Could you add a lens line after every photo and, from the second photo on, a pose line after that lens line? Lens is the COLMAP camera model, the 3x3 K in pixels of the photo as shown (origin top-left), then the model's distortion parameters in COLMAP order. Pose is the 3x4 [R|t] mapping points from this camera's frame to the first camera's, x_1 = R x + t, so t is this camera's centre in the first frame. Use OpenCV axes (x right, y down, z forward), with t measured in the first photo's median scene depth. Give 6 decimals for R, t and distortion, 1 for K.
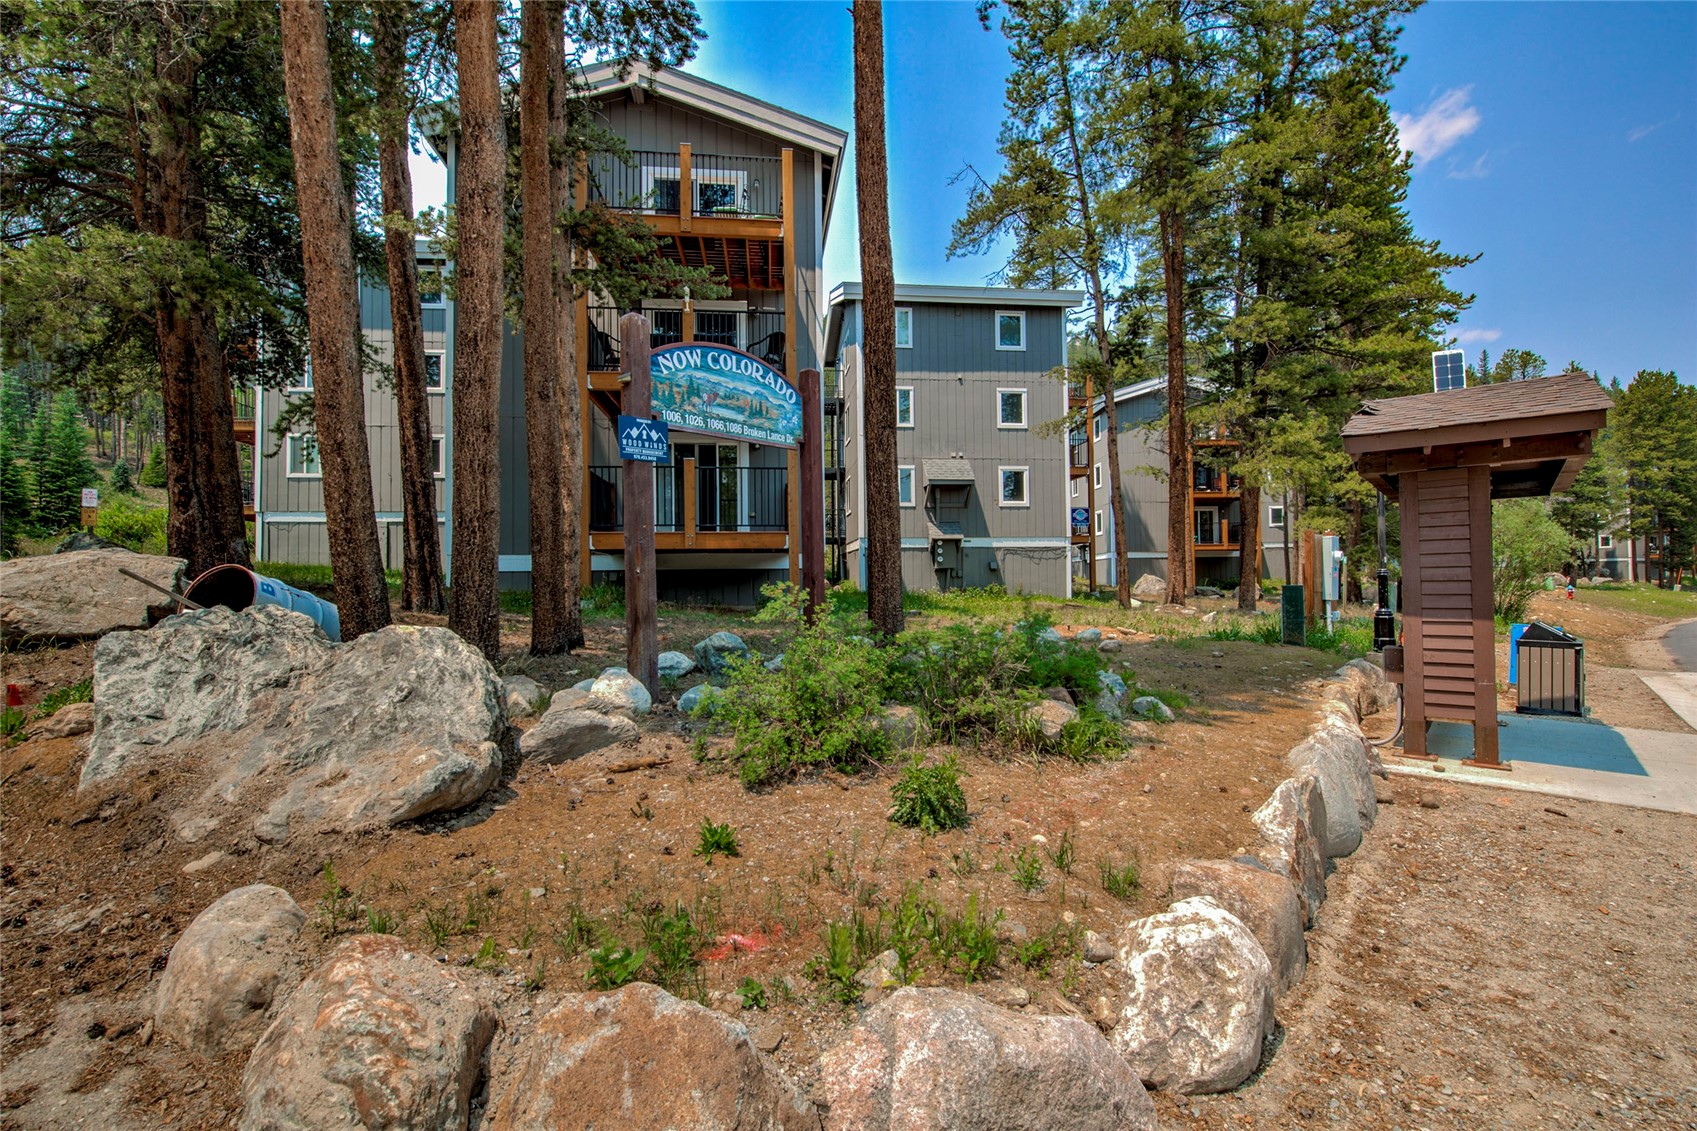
lens RADIAL K [[721.1, 0, 851.3], [0, 721.1, 570.9], [0, 0, 1]] dist [-0.010877, -0.000931]
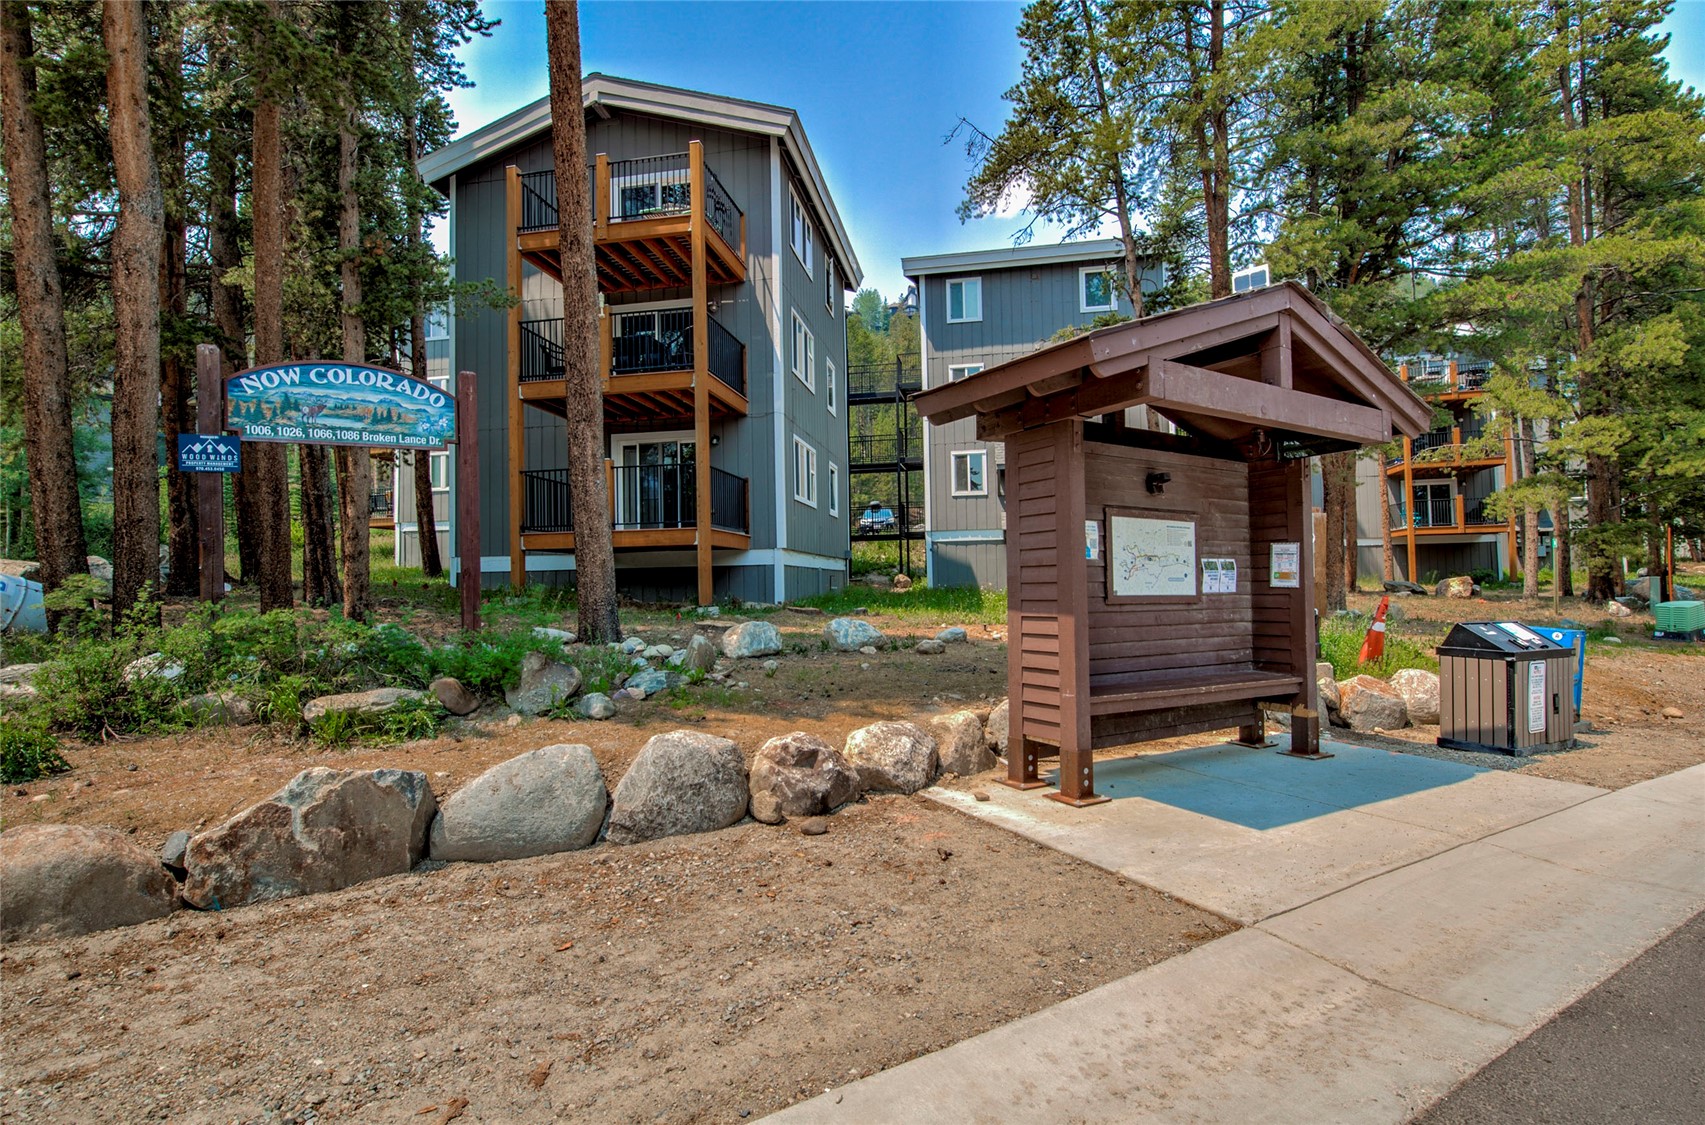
lens RADIAL K [[771.2, 0, 852.5], [0, 771.2, 562.5], [0, 0, 1]] dist [-0.013431, 0.000311]
pose [[0.957123, -0.015769, -0.289252, 0.866137], [0.013213, 0.999855, -0.010787, 0.015712], [0.289380, 0.006502, 0.957192, 0.109236]]
